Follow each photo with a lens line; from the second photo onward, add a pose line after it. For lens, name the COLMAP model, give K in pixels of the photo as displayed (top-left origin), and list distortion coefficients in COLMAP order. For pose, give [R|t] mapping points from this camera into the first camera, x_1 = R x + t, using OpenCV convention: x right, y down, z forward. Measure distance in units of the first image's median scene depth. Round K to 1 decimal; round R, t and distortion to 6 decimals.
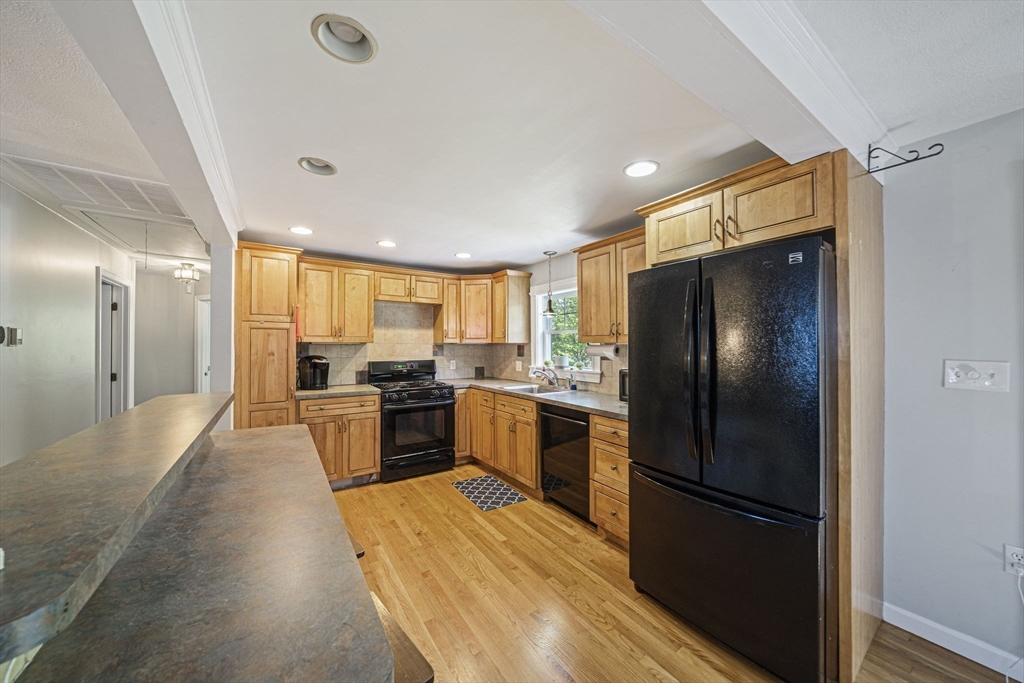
lens RADIAL K [[354.8, 0, 512.0], [0, 354.8, 341.5], [0, 0, 1]] dist [-0.005456, 0.000138]
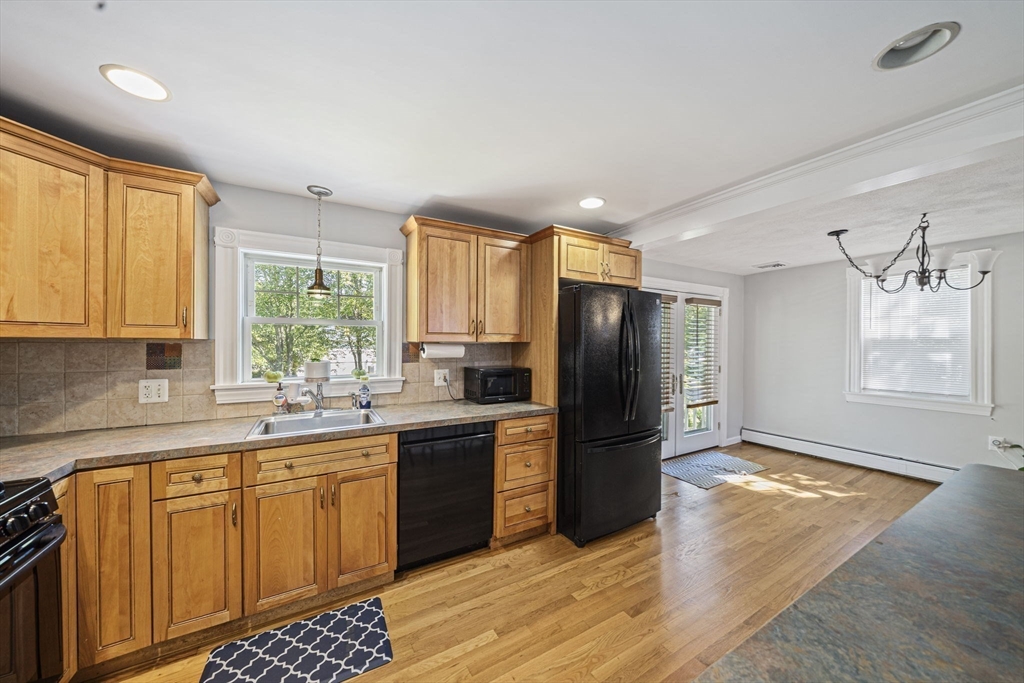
lens RADIAL K [[354.8, 0, 512.0], [0, 354.8, 341.5], [0, 0, 1]] dist [-0.005456, 0.000138]
pose [[0.062792, 0.004663, 0.998016, -0.601857], [-0.014449, 0.999889, -0.003762, 0.004382], [-0.997922, -0.014184, 0.062852, 0.805941]]
